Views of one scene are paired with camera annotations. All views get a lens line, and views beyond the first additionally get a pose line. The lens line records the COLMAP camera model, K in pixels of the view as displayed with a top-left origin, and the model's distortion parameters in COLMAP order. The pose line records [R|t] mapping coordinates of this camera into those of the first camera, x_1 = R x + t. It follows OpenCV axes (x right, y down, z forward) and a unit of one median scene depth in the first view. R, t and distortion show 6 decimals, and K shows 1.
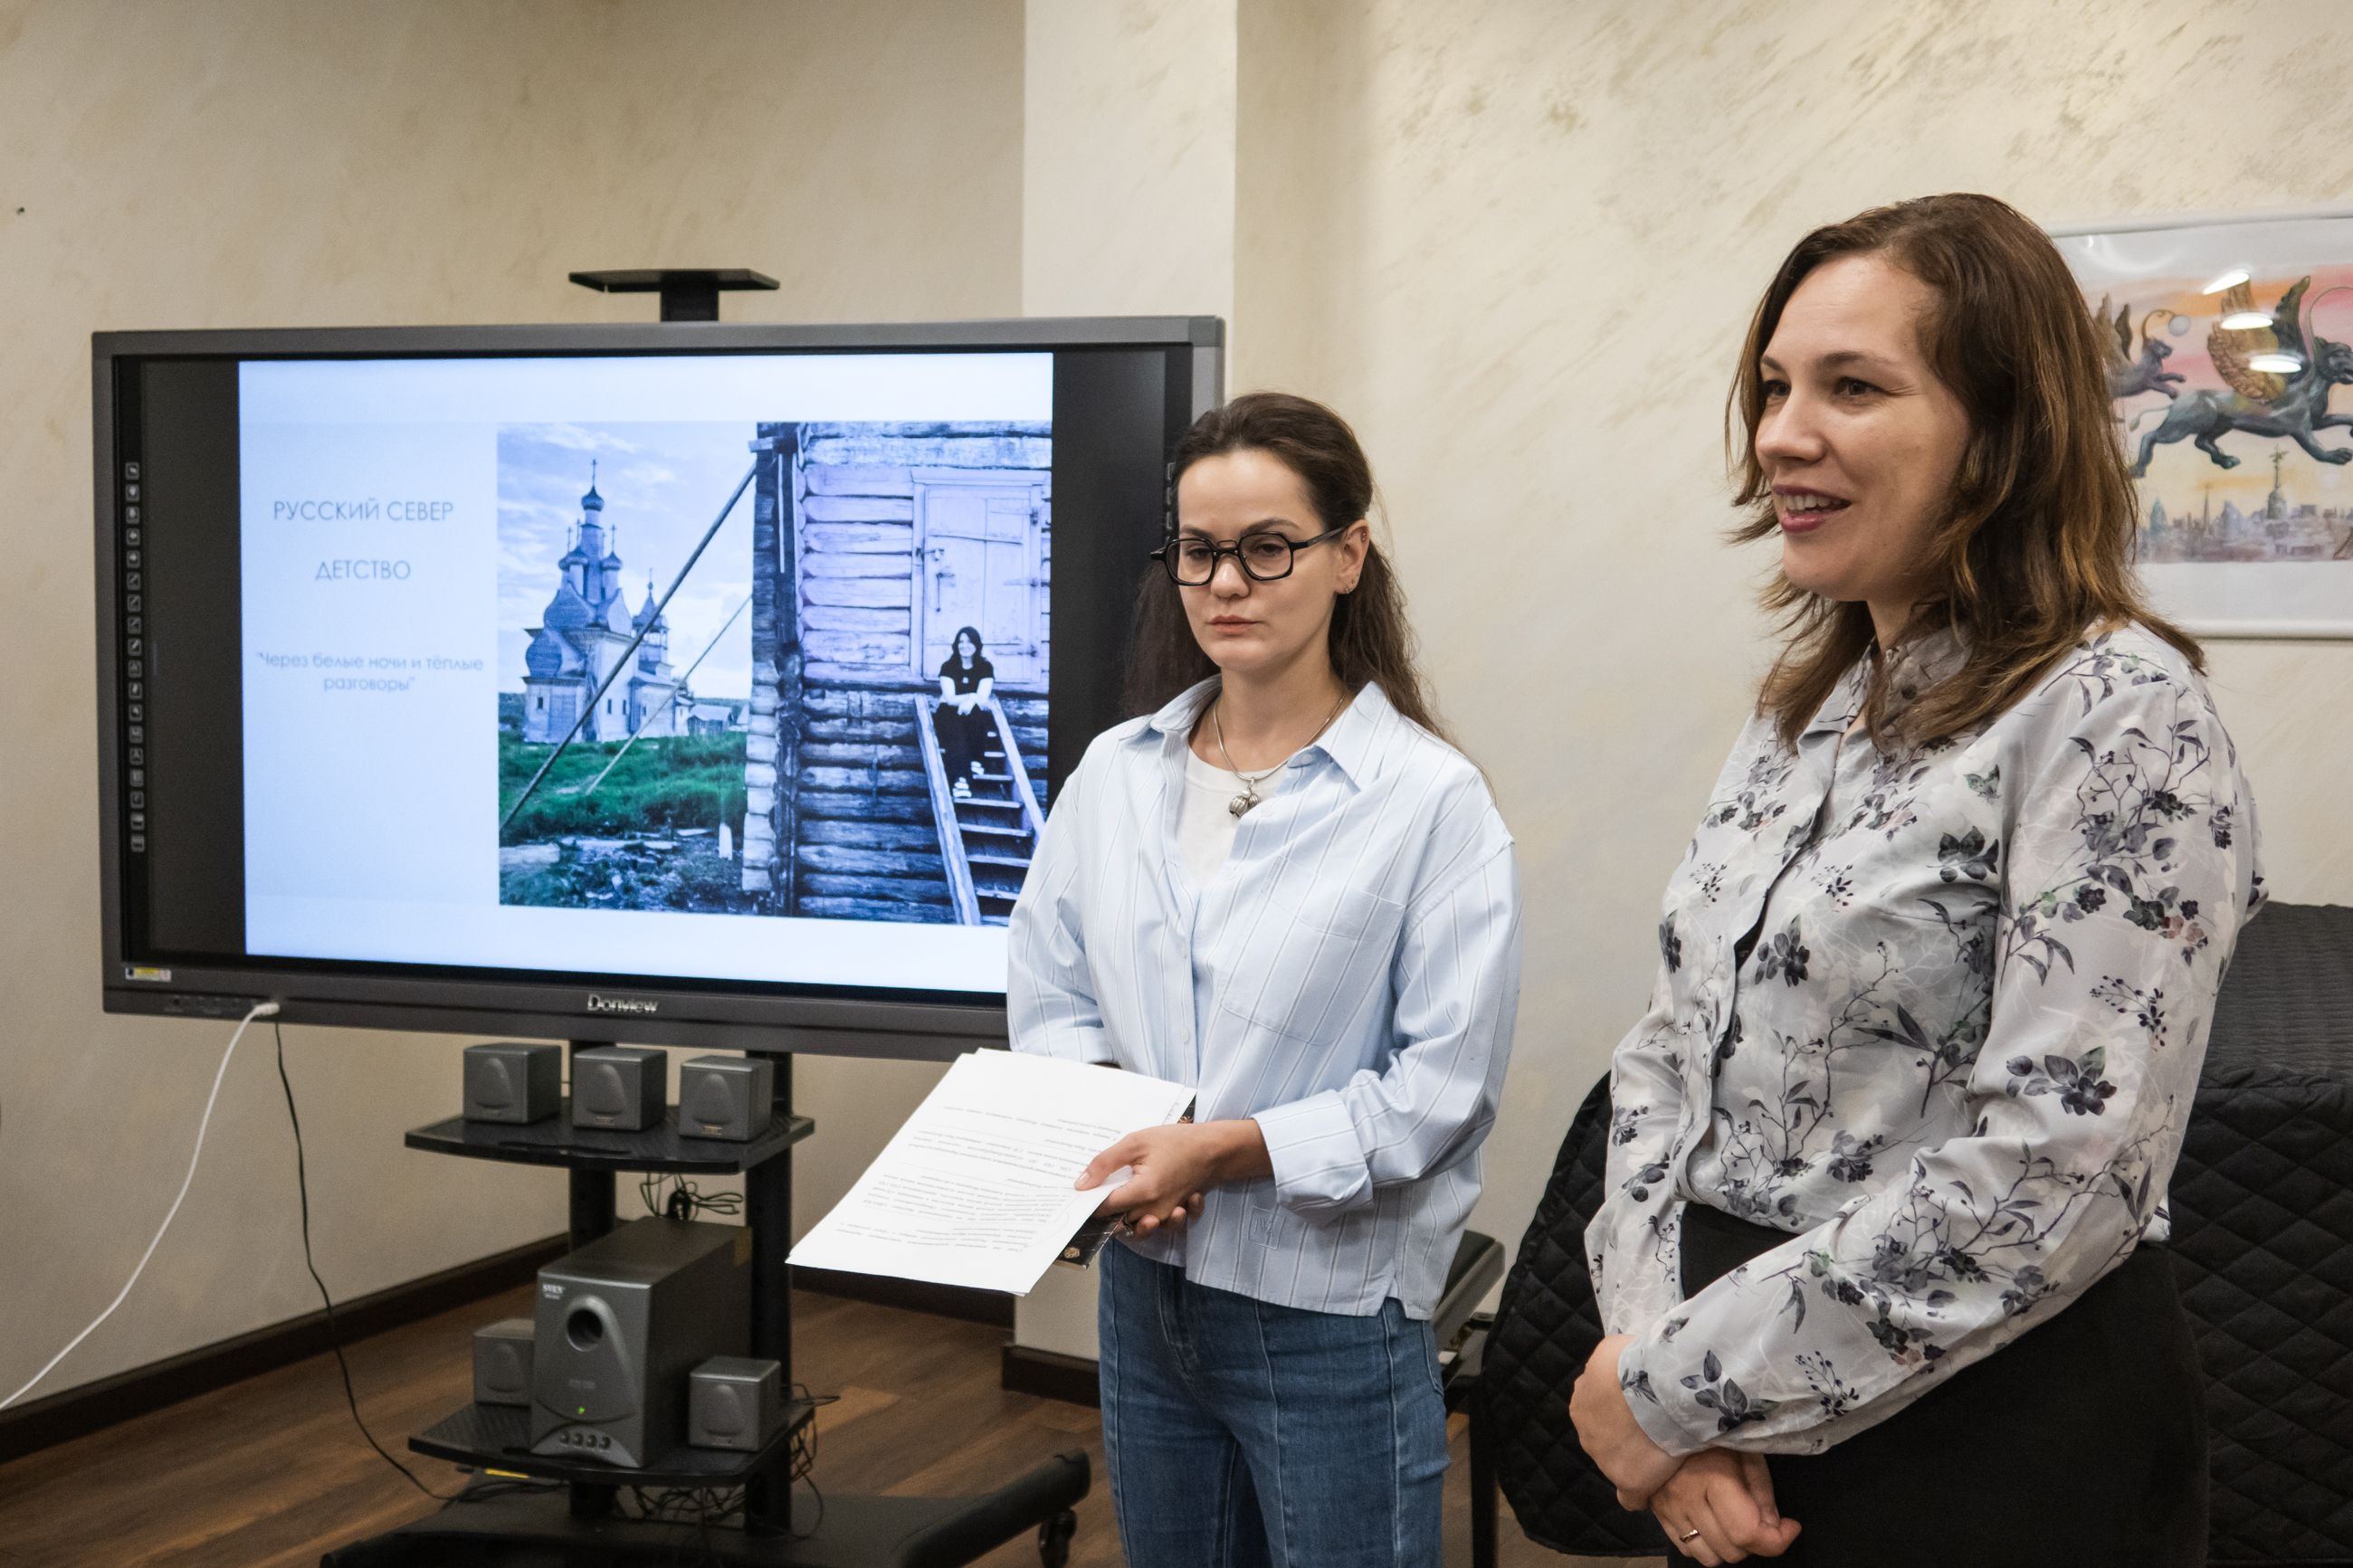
lens RADIAL K [[2444.5, 0, 1193.7], [0, 2444.5, 795.9], [0, 0, 1]] dist [-0.005807, 0.000000]
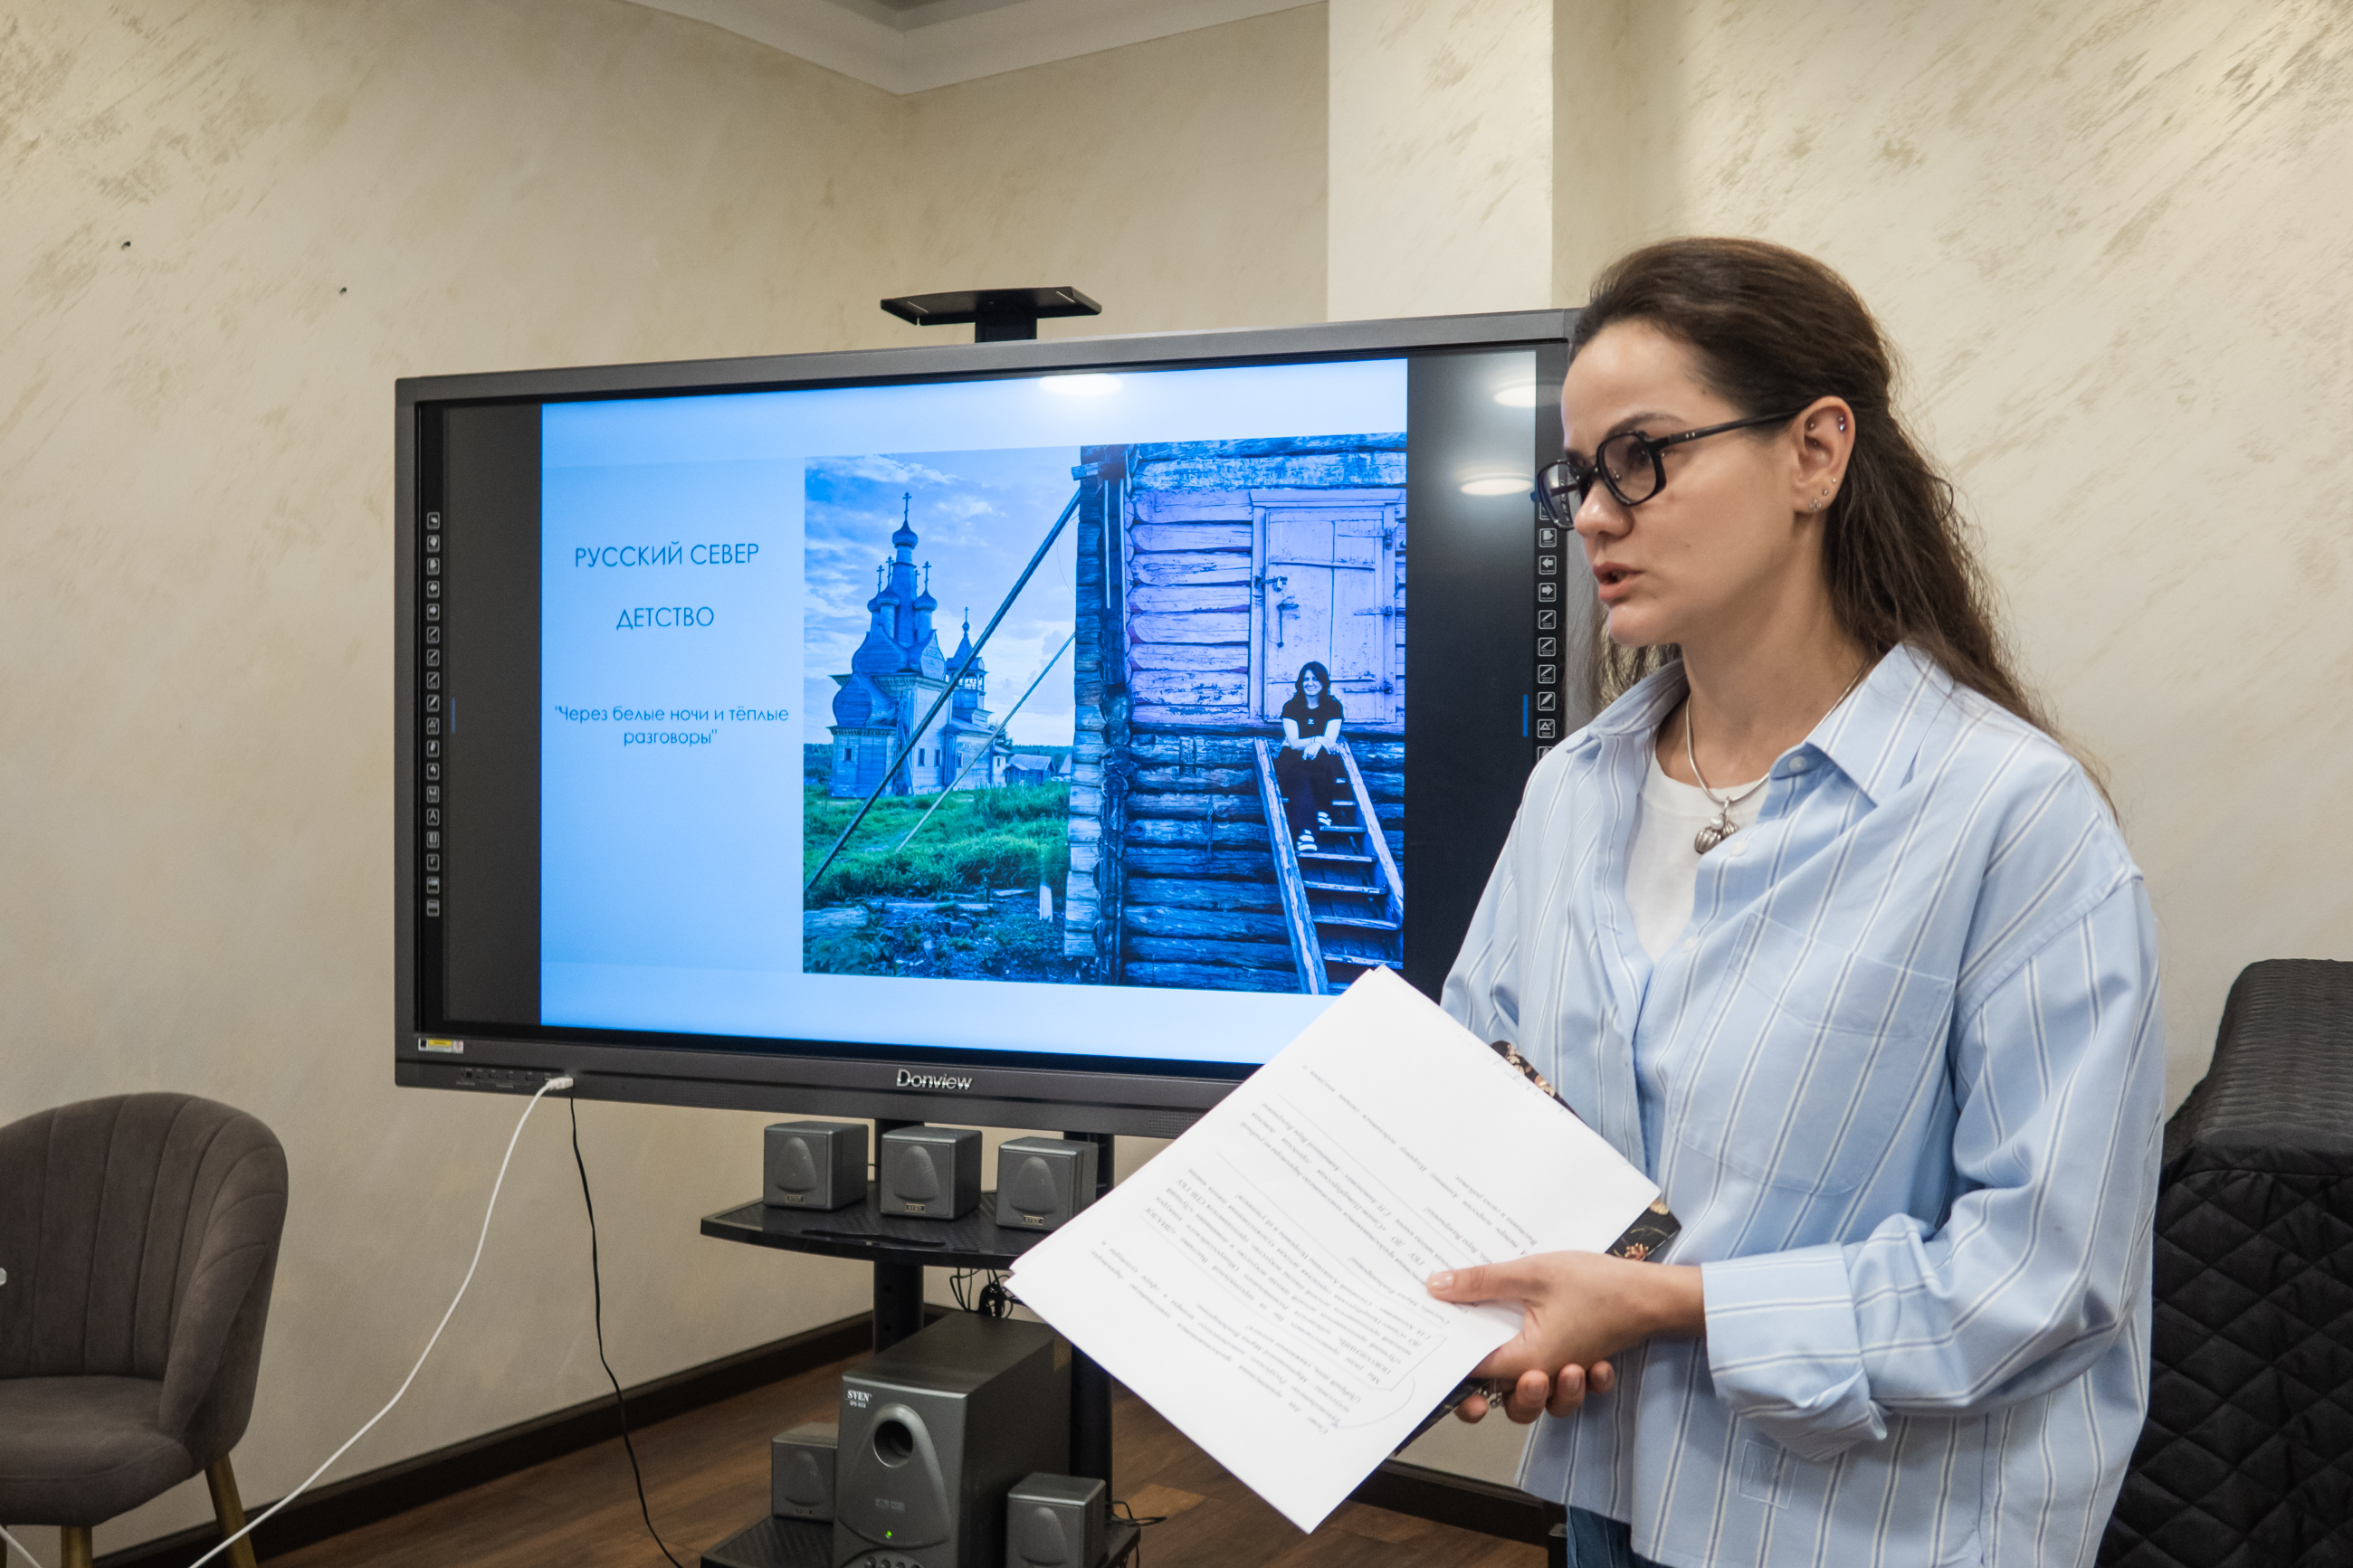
lens RADIAL K [[2149.3, 0, 1180.7], [0, 2149.3, 789.0], [0, 0, 1]] dist [-0.000500, 0.000000]
pose [[0.995176, -0.007078, -0.097849, -0.059231], [0.001664, 0.998468, -0.055299, 0.020076], [0.098090, 0.054870, 0.993664, 0.192580]]
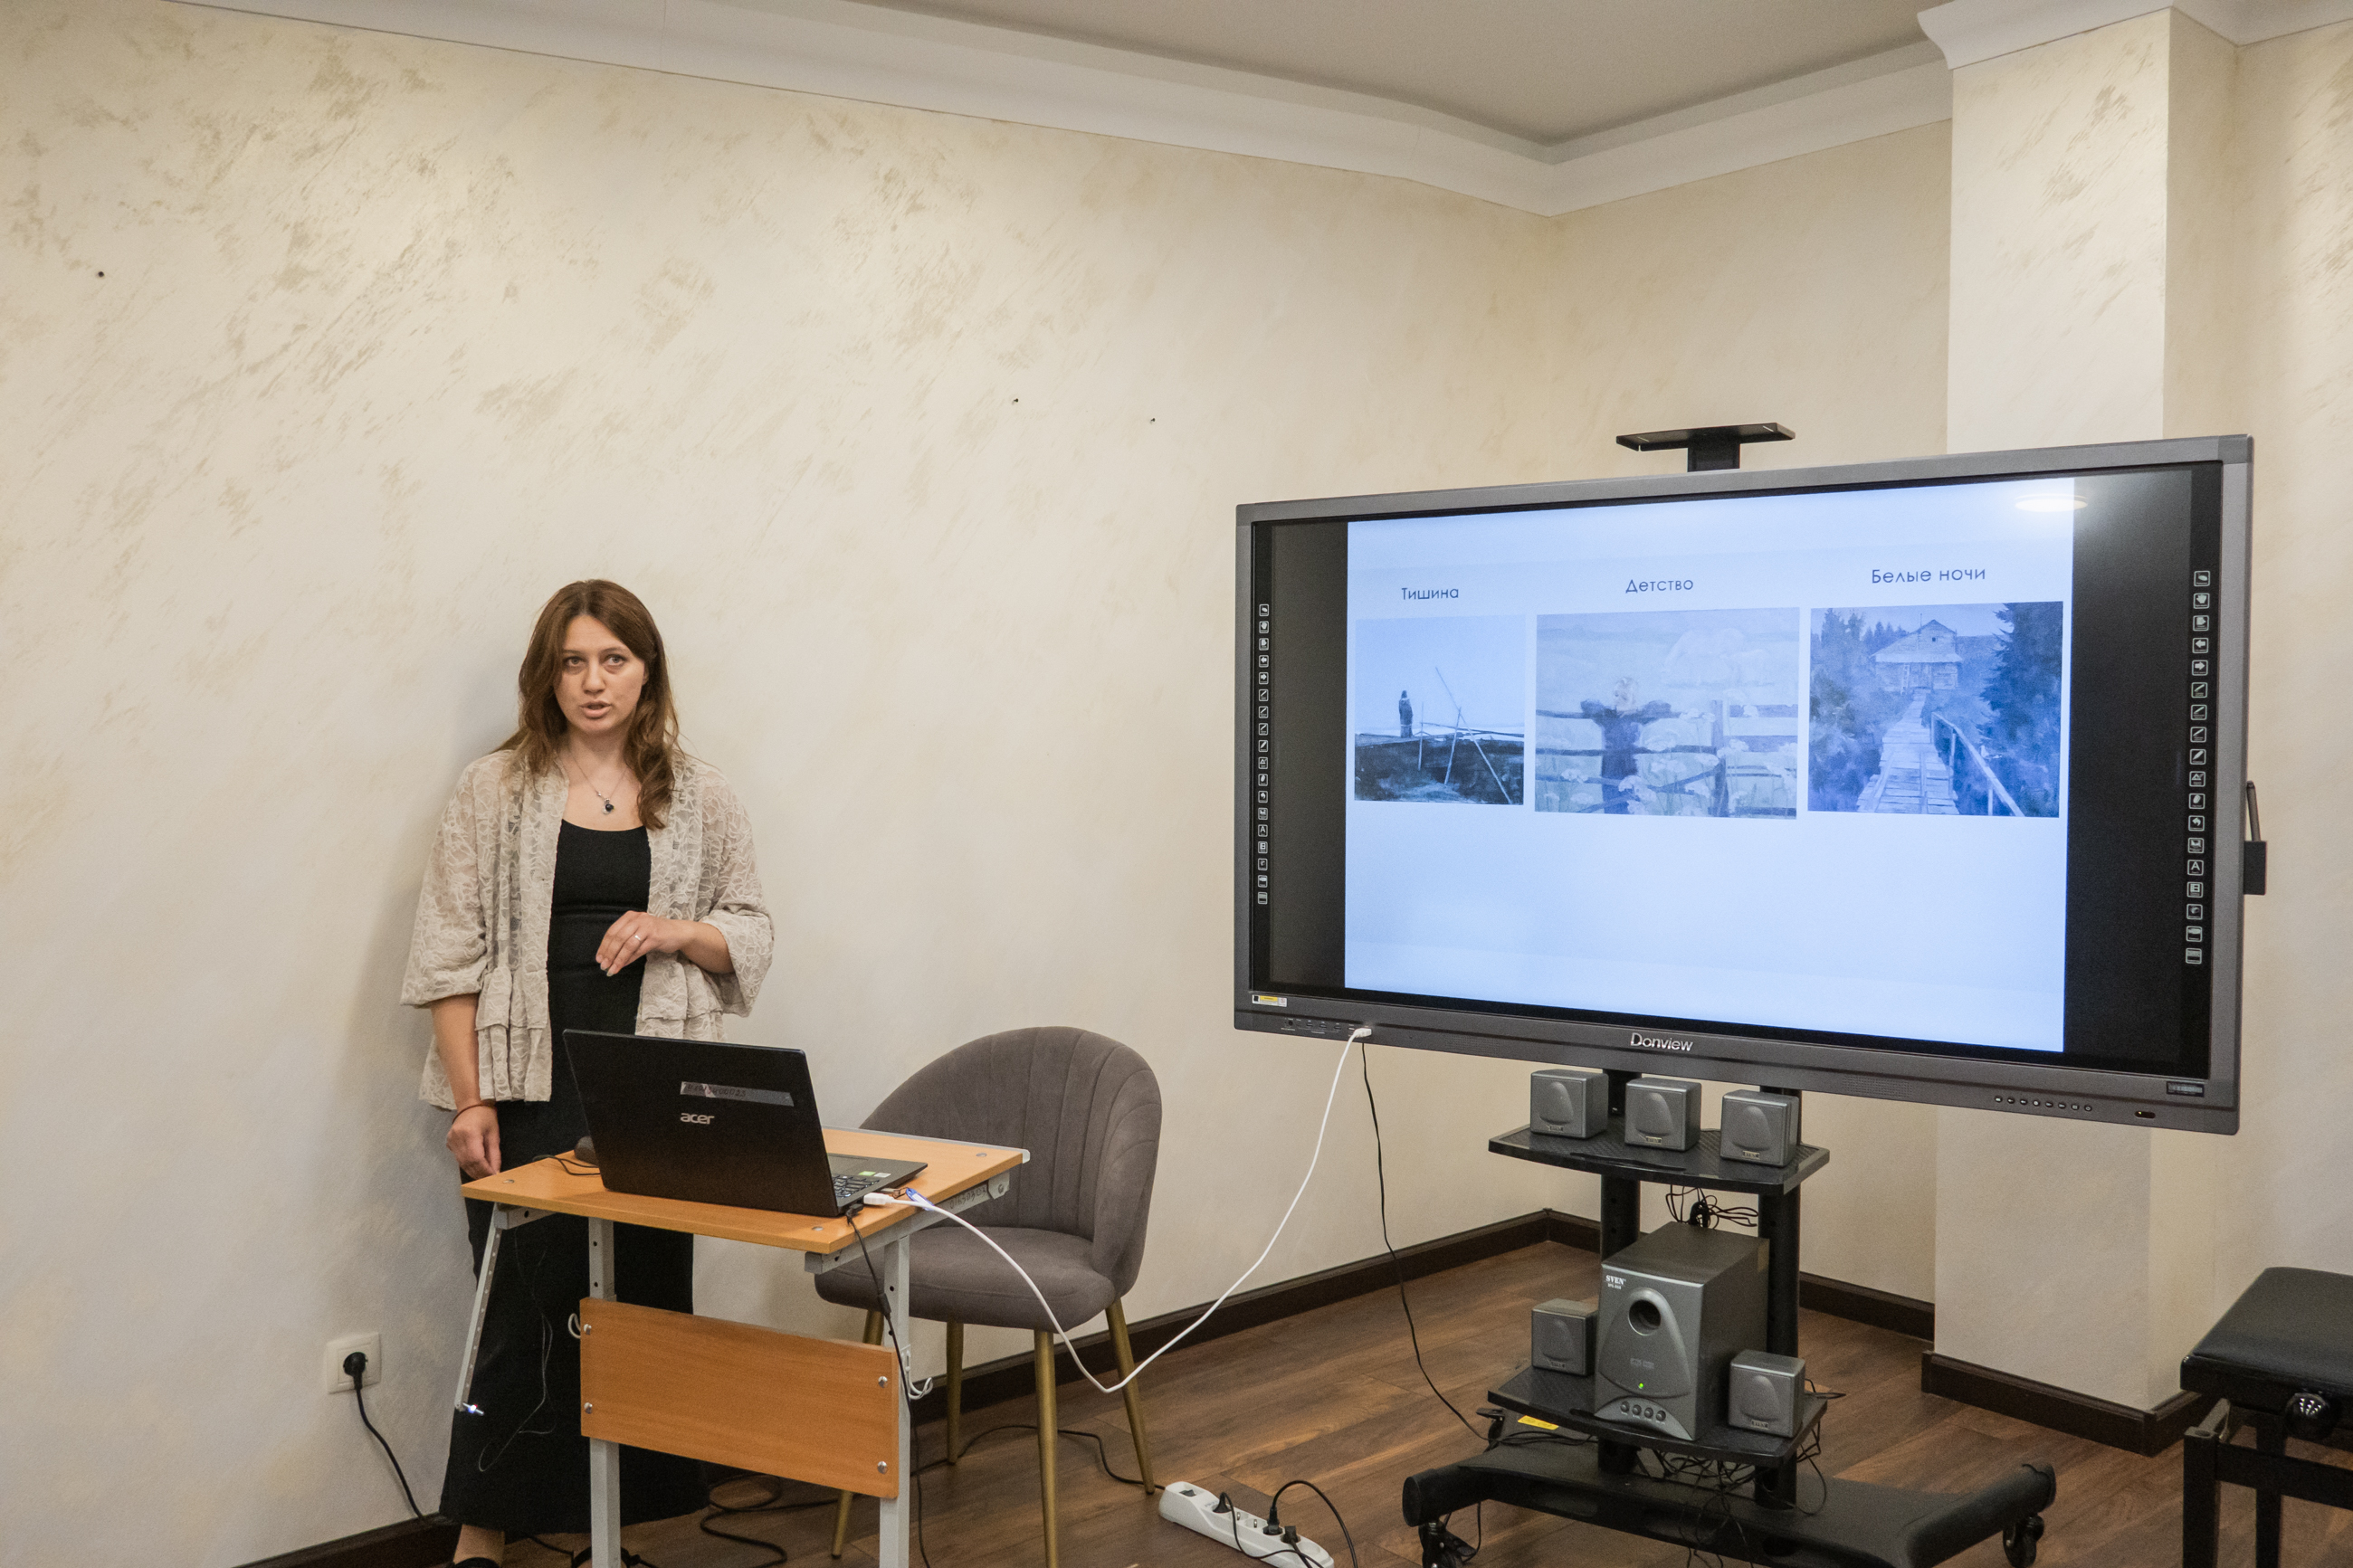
lens RADIAL K [[1927.4, 0, 1160.6], [0, 1927.4, 791.0], [0, 0, 1]] dist [0.010919, -0.012615]
pose [[0.935845, 0.000862, -0.352410, -0.126143], [-0.013930, 0.999306, -0.034548, -0.001237], [0.352136, 0.037241, 0.935208, 0.028586]]
